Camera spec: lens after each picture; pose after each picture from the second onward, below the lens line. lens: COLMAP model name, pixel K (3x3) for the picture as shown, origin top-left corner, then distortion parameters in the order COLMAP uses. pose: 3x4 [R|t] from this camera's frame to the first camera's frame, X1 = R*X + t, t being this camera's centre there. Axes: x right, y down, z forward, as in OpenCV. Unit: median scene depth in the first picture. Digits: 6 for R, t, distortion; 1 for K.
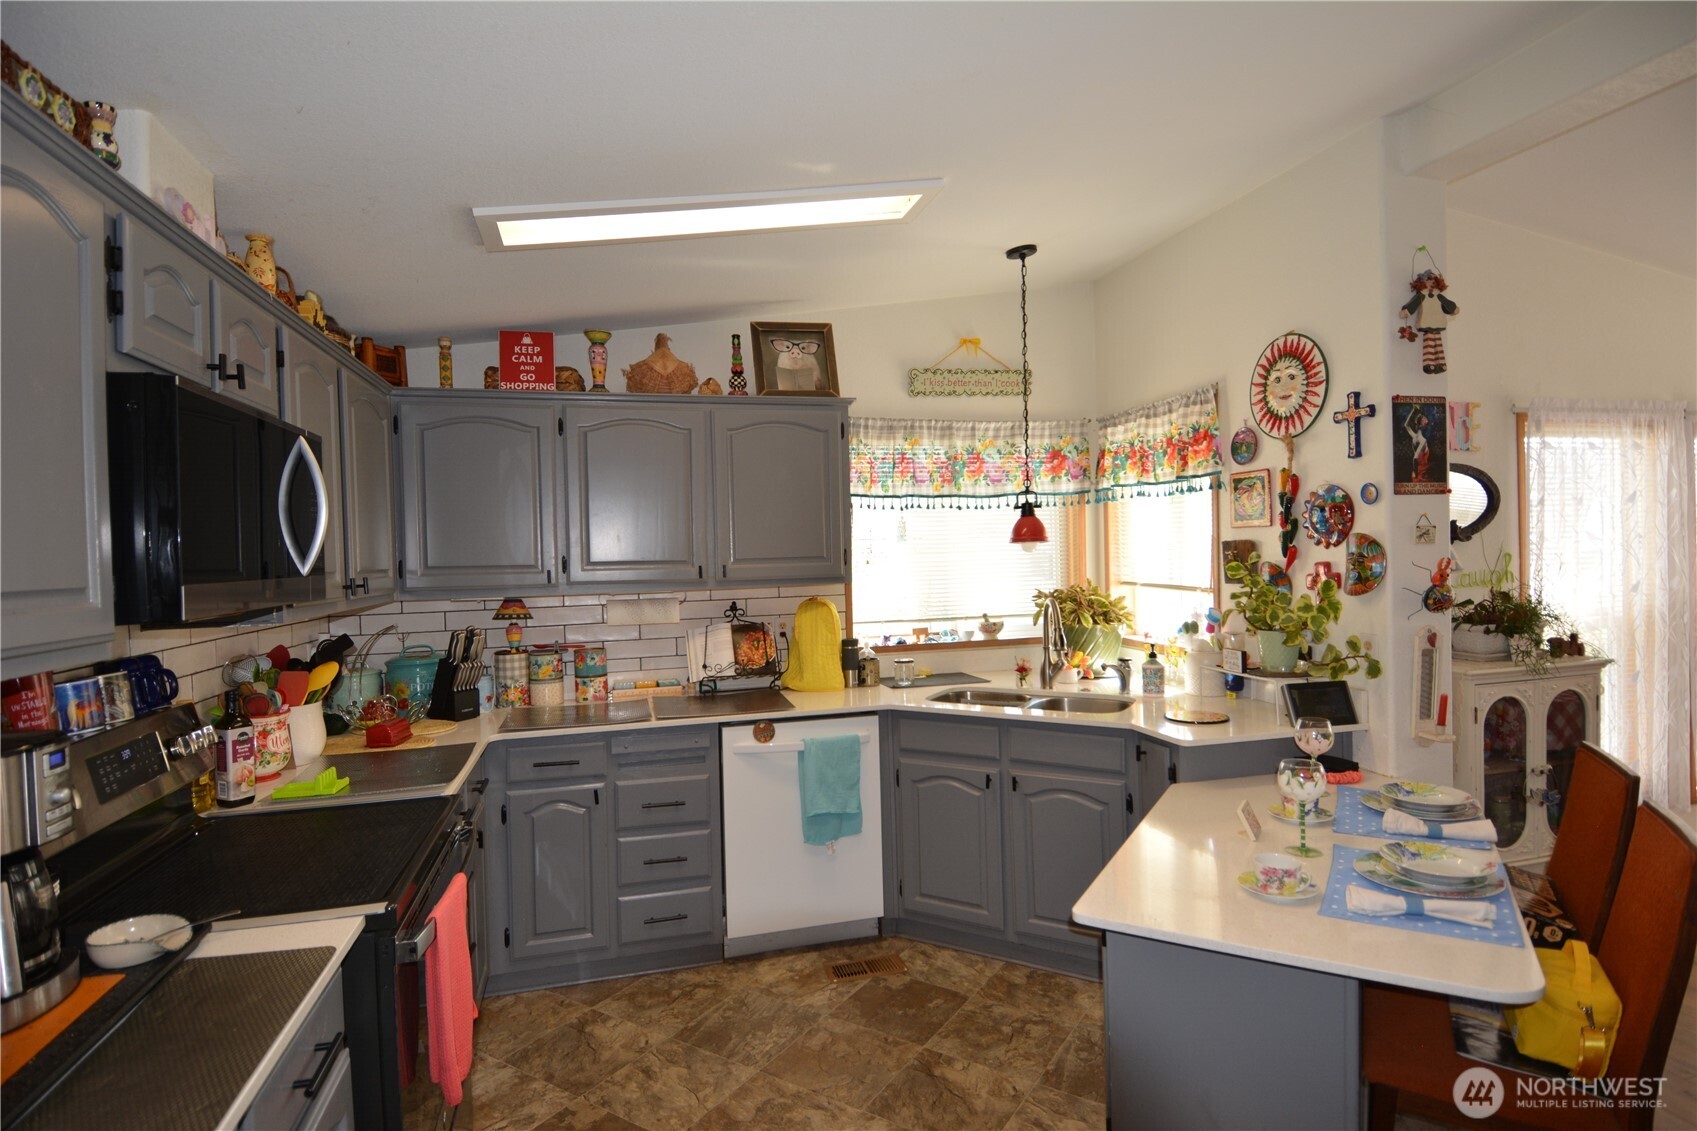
lens RADIAL K [[880.9, 0, 837.4], [0, 880.9, 574.1], [0, 0, 1]] dist [0.045975, -0.054499]
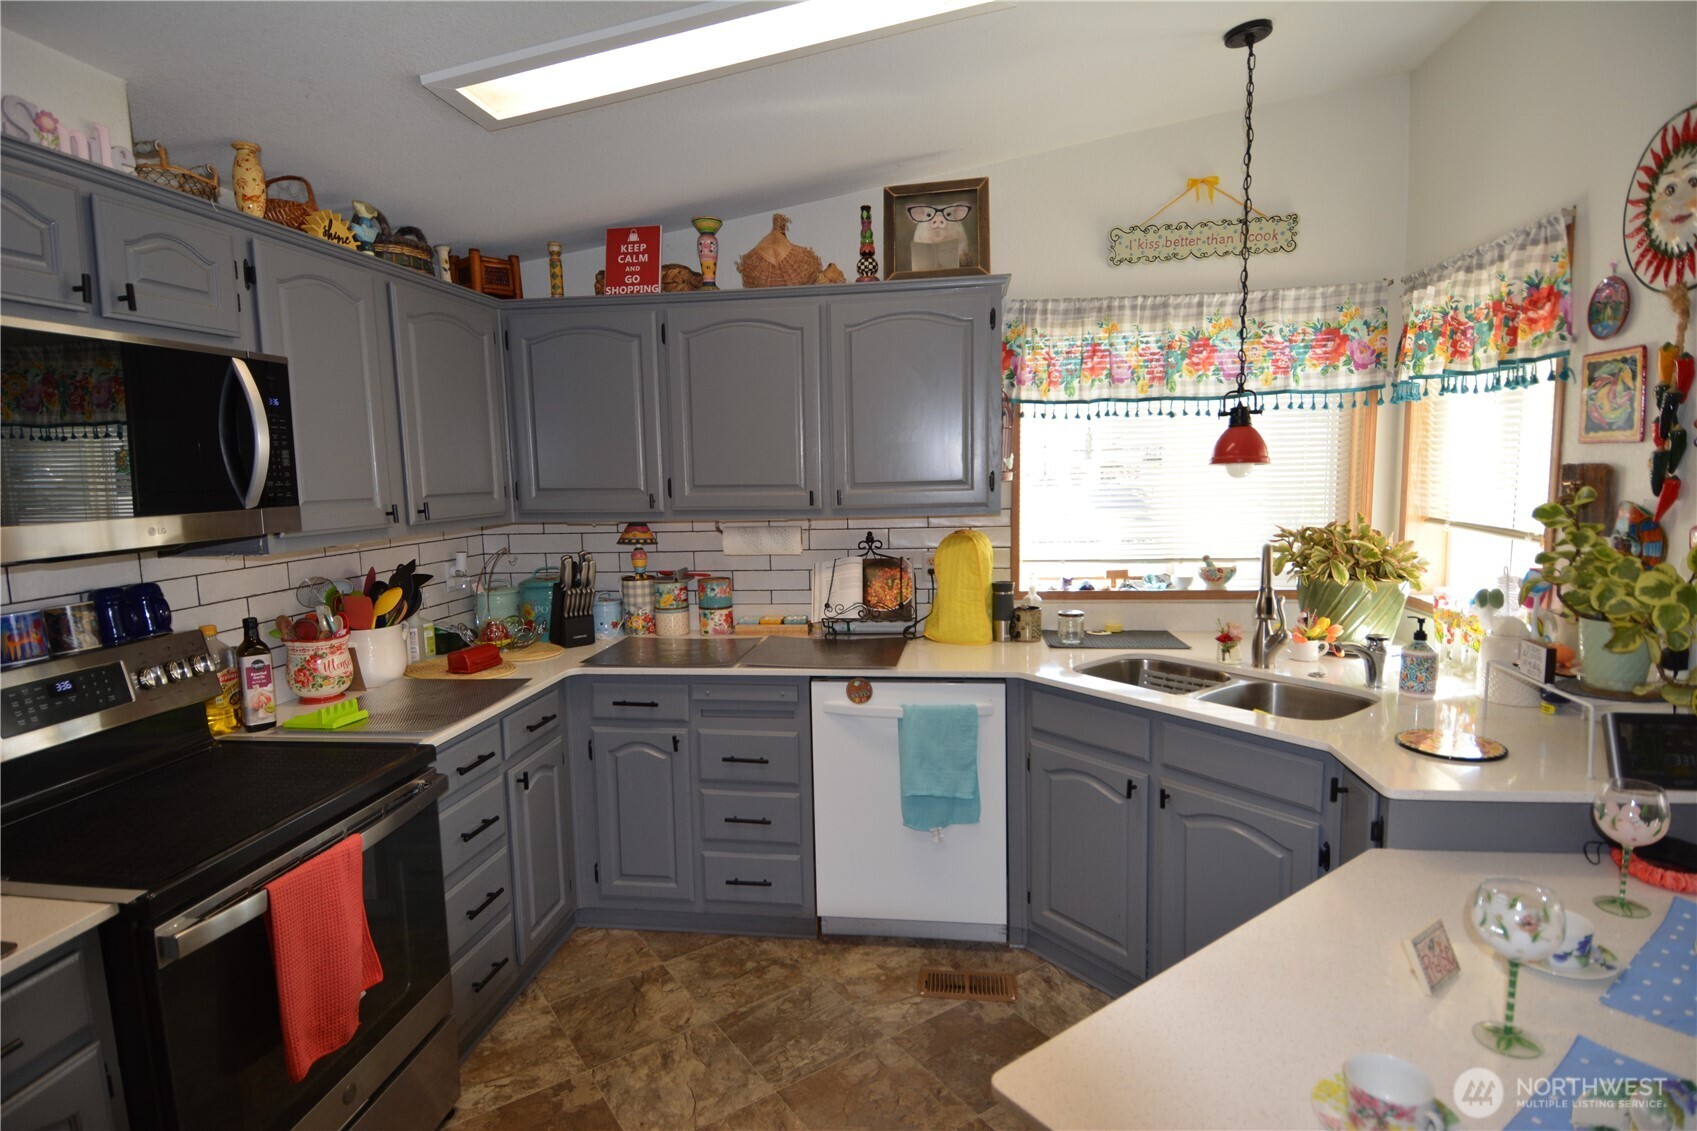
lens RADIAL K [[880.9, 0, 837.4], [0, 880.9, 574.1], [0, 0, 1]] dist [0.045975, -0.054499]
pose [[0.920963, 0.051658, -0.386210, 0.201835], [-0.010298, 0.994054, 0.108405, -0.021897], [0.389513, -0.095859, 0.916019, 0.213908]]
